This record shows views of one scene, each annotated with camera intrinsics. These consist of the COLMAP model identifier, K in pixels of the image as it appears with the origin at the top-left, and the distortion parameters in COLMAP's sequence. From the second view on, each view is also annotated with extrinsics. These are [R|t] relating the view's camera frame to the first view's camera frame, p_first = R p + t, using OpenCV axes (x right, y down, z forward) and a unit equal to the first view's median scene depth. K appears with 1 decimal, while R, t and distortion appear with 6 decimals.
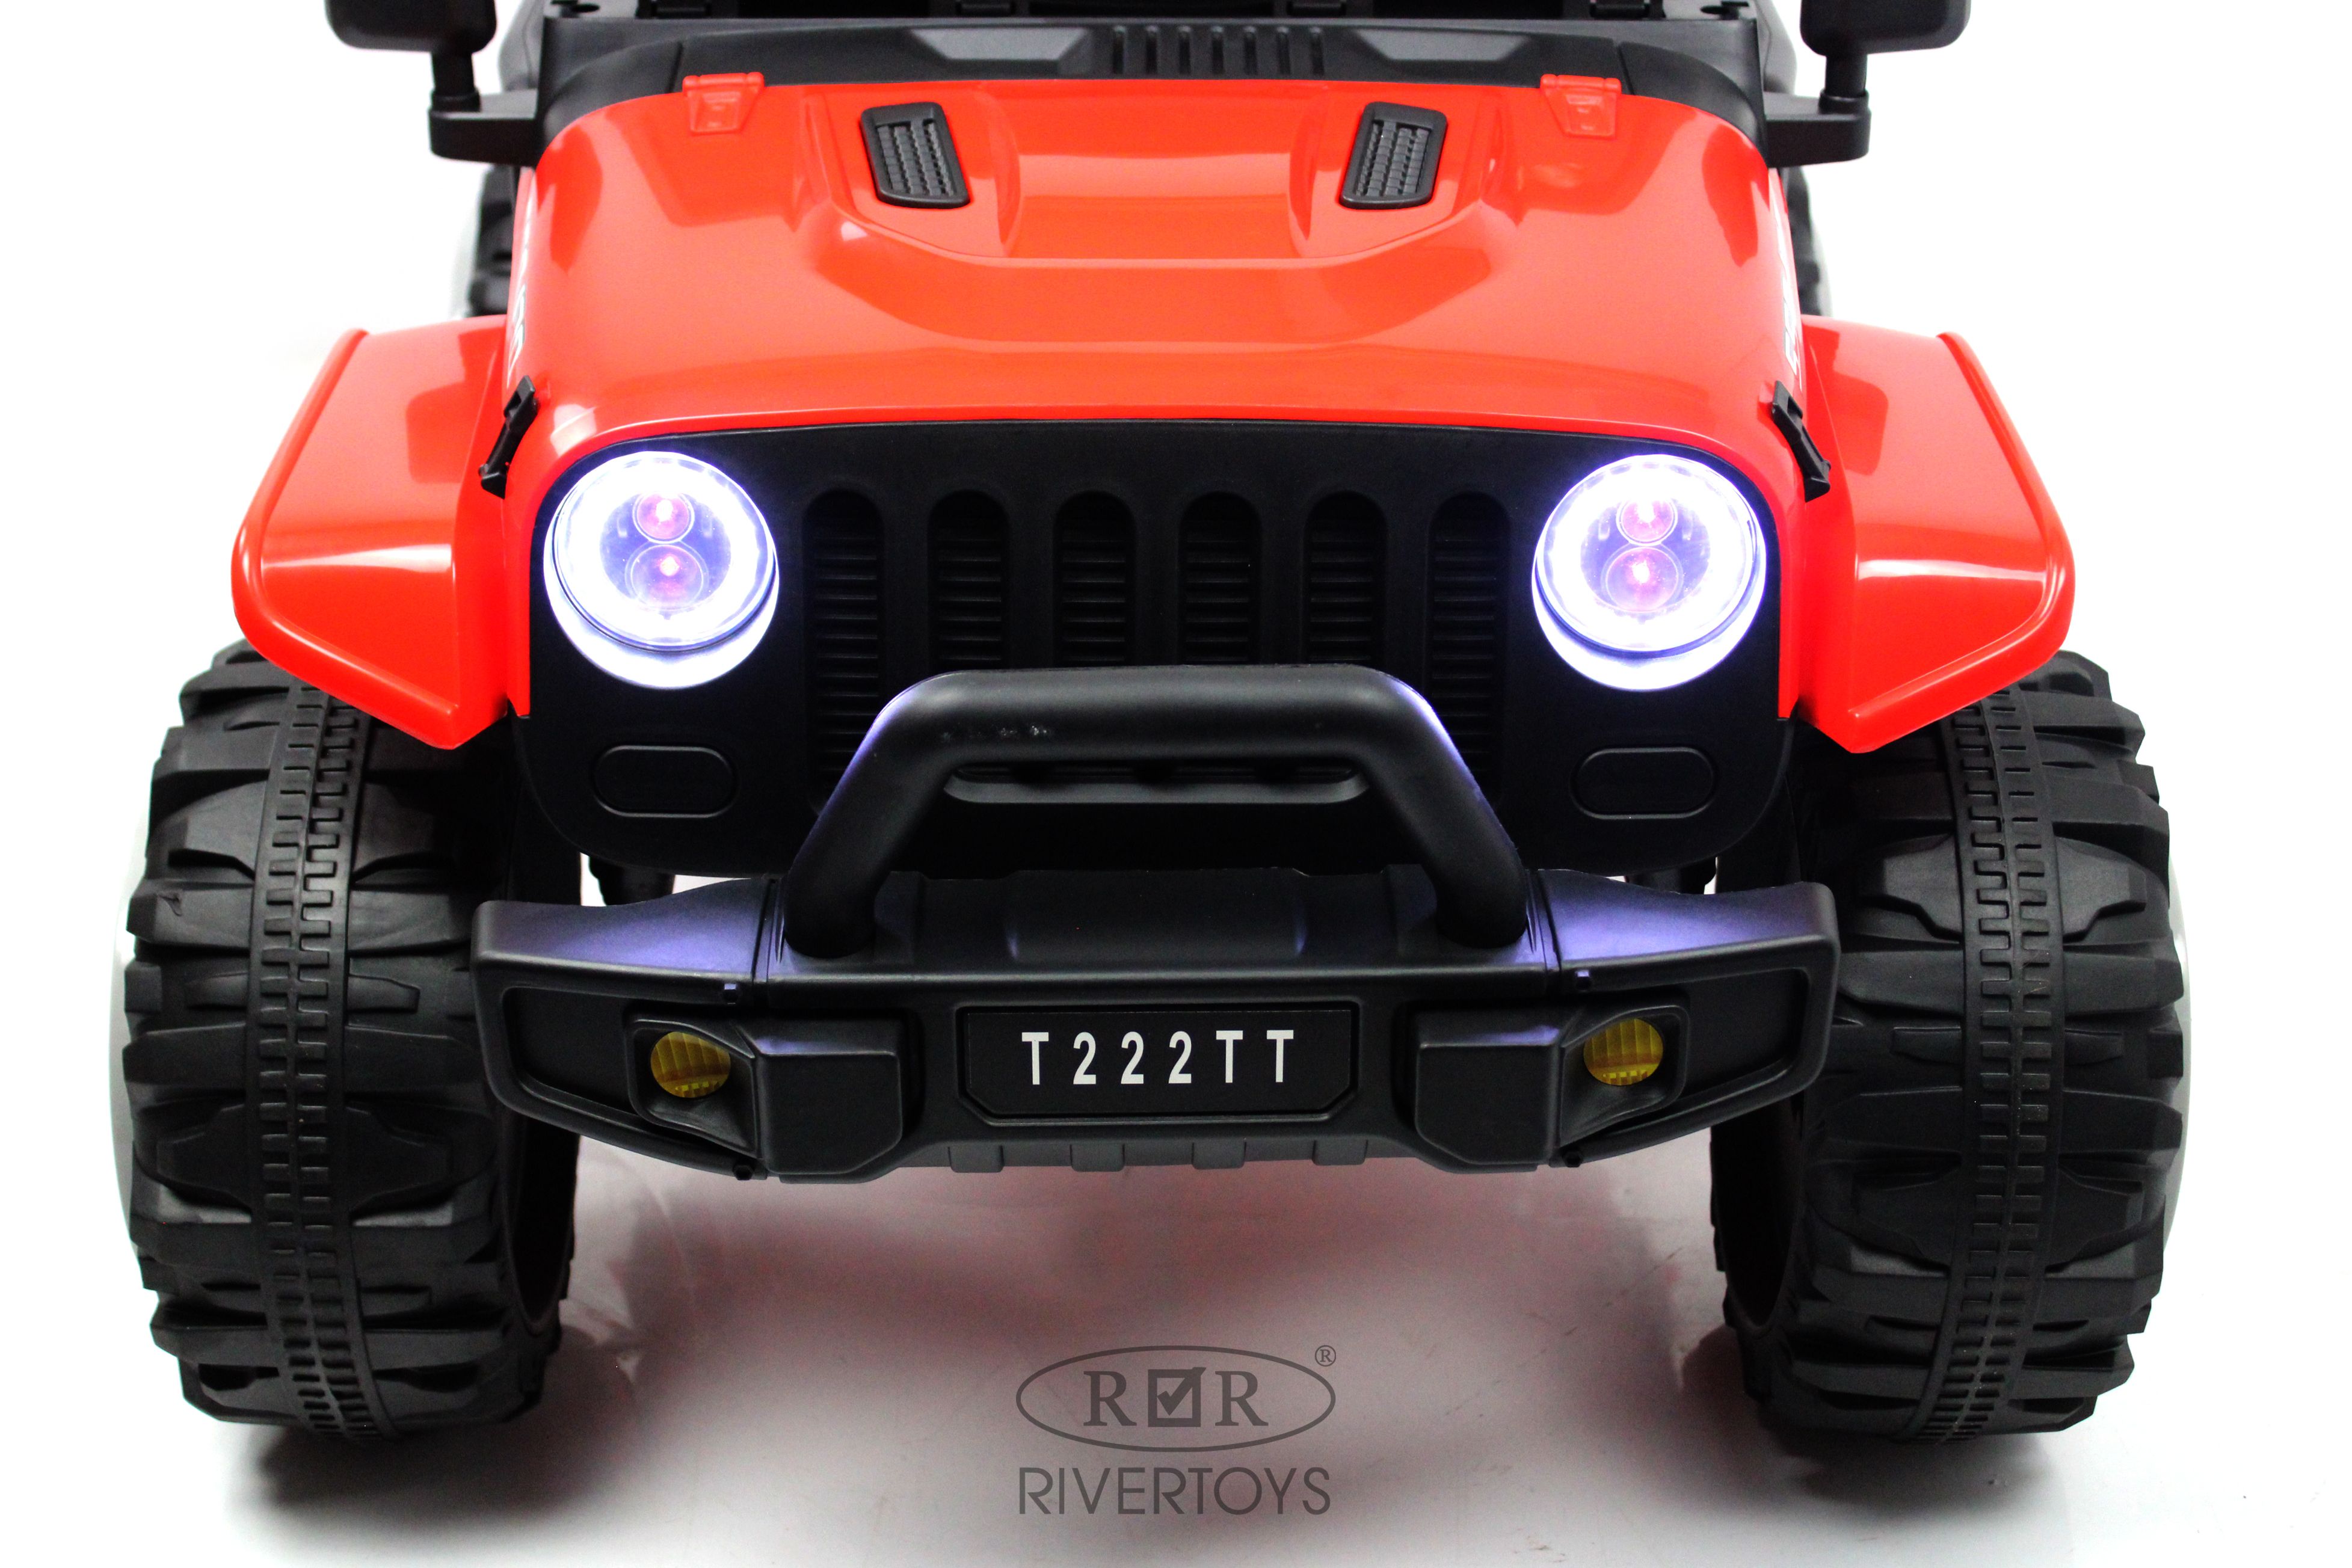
lens RADIAL K [[3705.3, 0, 1199.4], [0, 3705.3, 790.7], [0, 0, 1]] dist [0.044763, 0.000000]
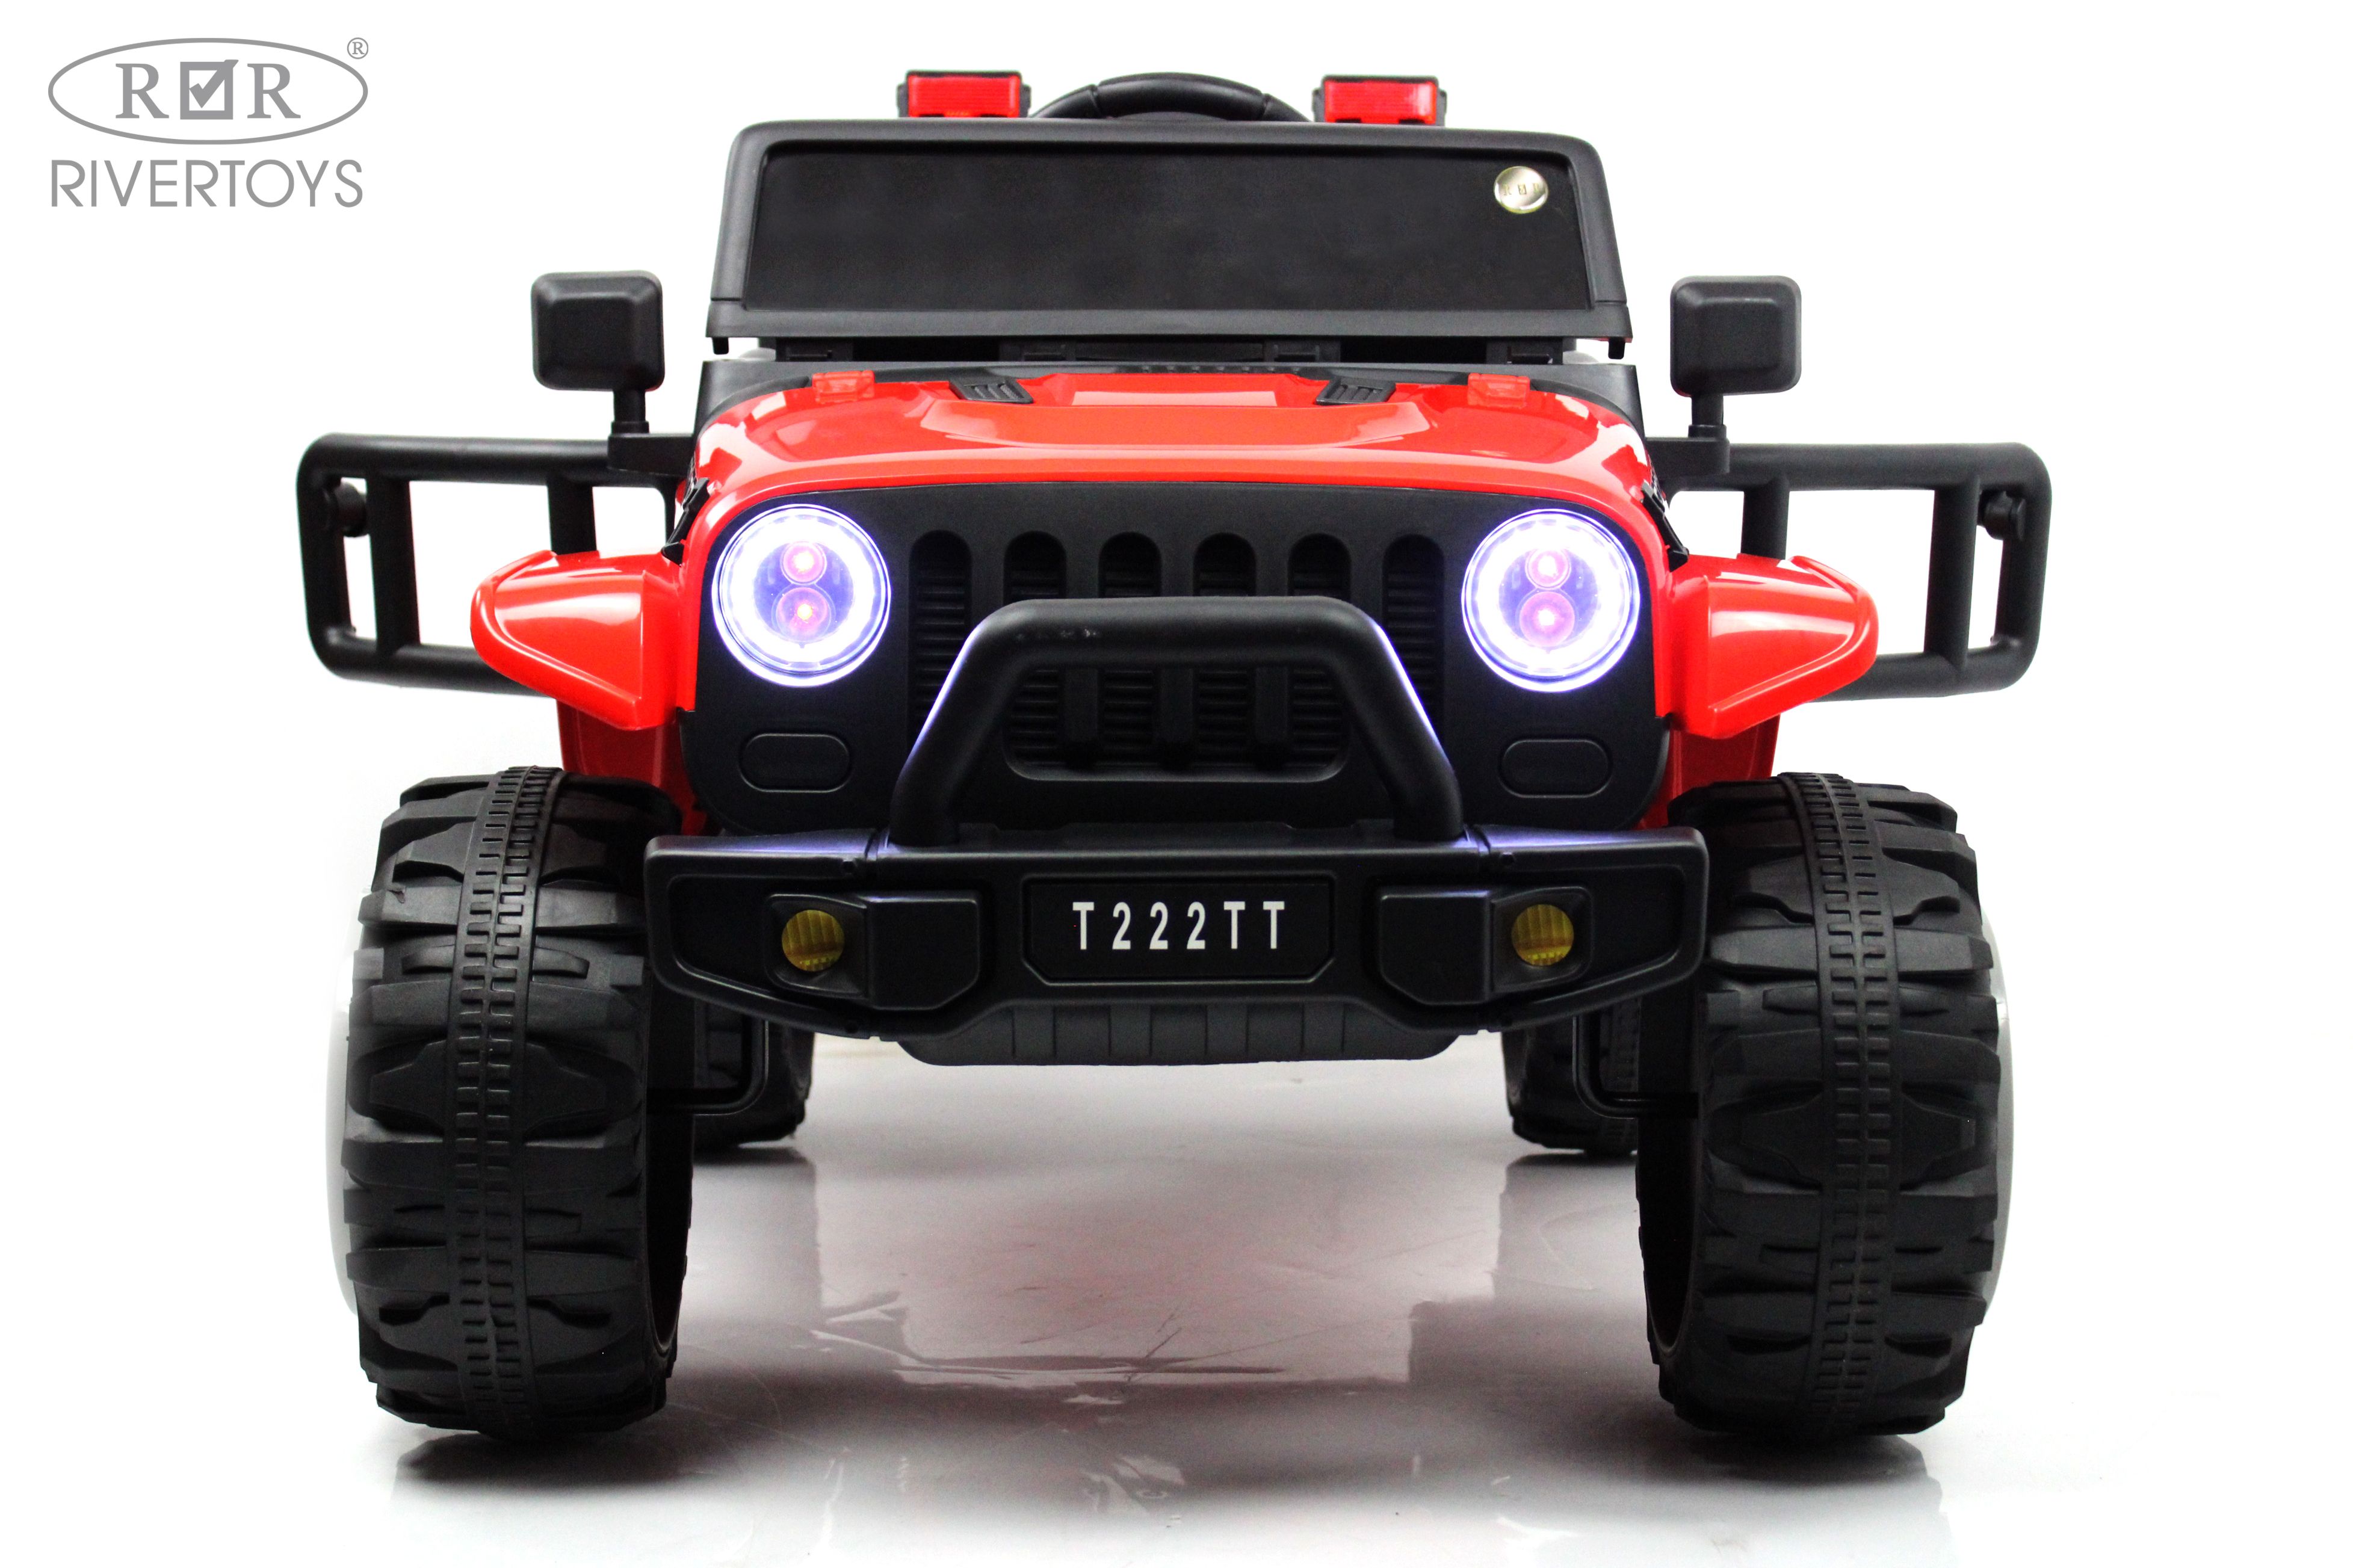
lens RADIAL K [[3947.9, 0, 1179.7], [0, 3947.9, 789.5], [0, 0, 1]] dist [0.043453, 0.000000]
pose [[0.999988, -0.002947, -0.004033, -0.005069], [0.001347, 0.936613, -0.350364, 0.494295], [0.004810, 0.350354, 0.936605, -0.289240]]
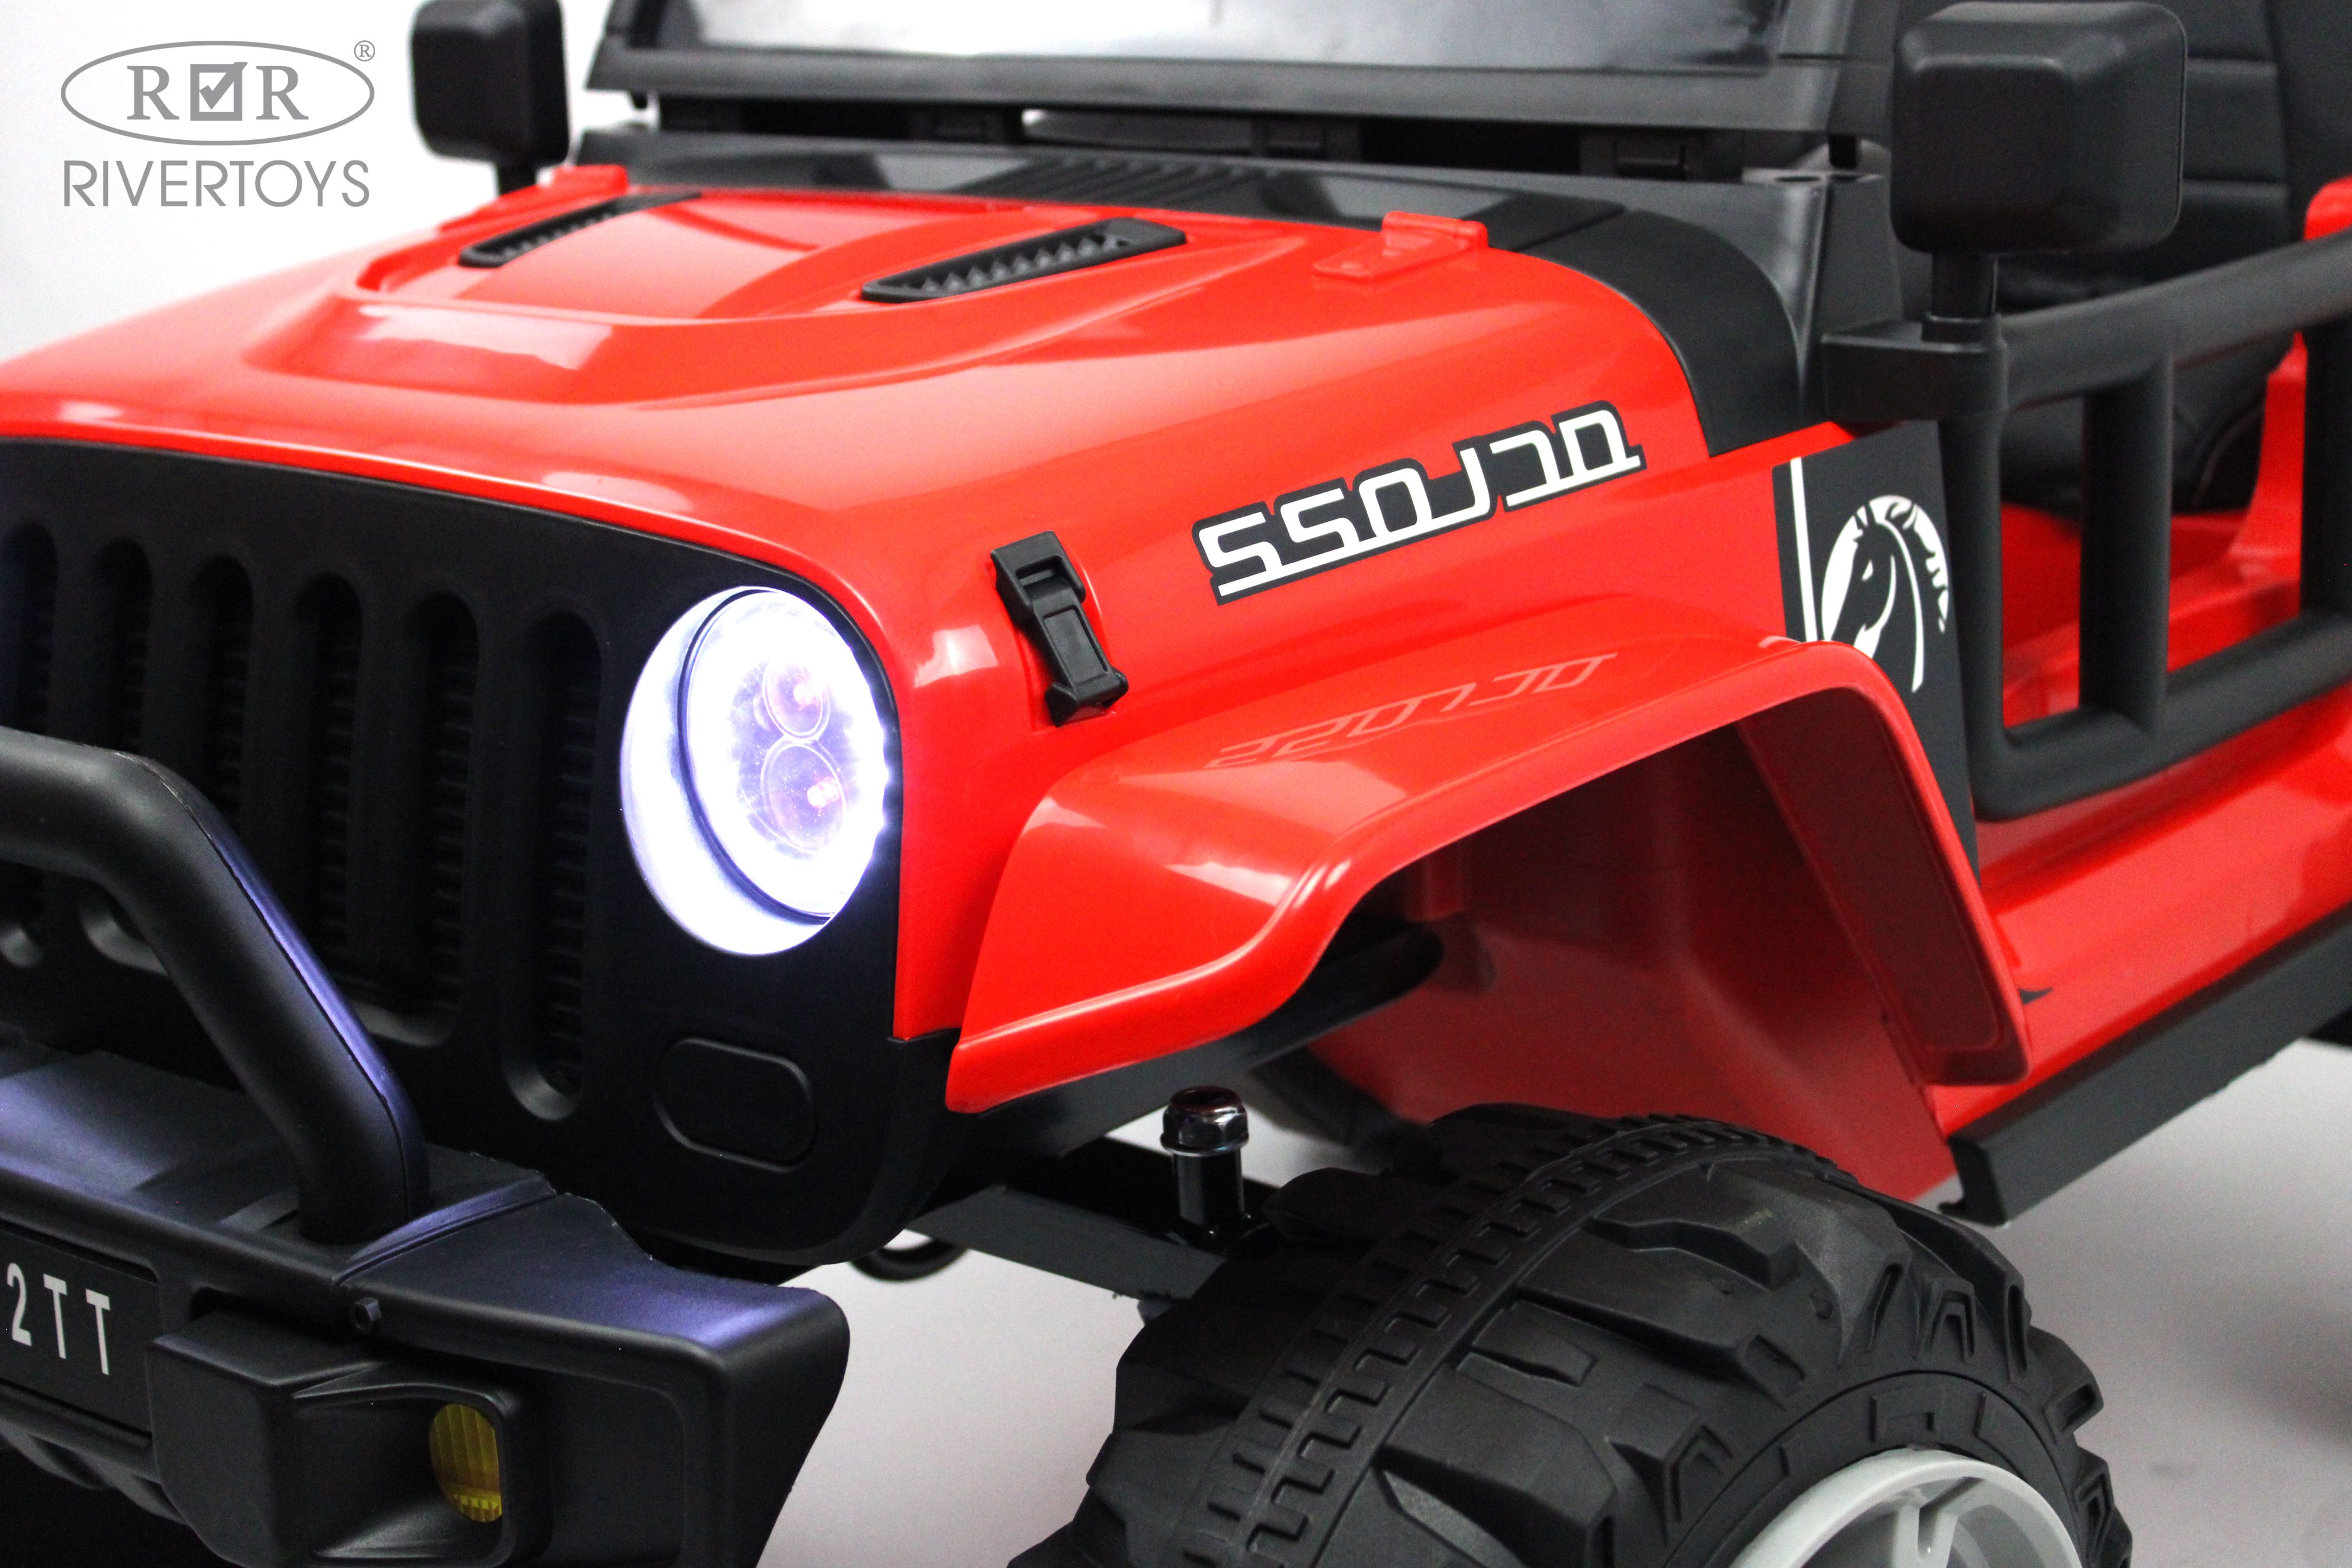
lens RADIAL K [[4086.3, 0, 1128.0], [0, 4086.3, 811.3], [0, 0, 1]] dist [-0.016026, 0.000000]
pose [[0.745725, 0.134638, -0.652508, 0.640841], [-0.271735, 0.955672, -0.113362, 0.011813], [0.608321, 0.261846, 0.749254, 0.501837]]
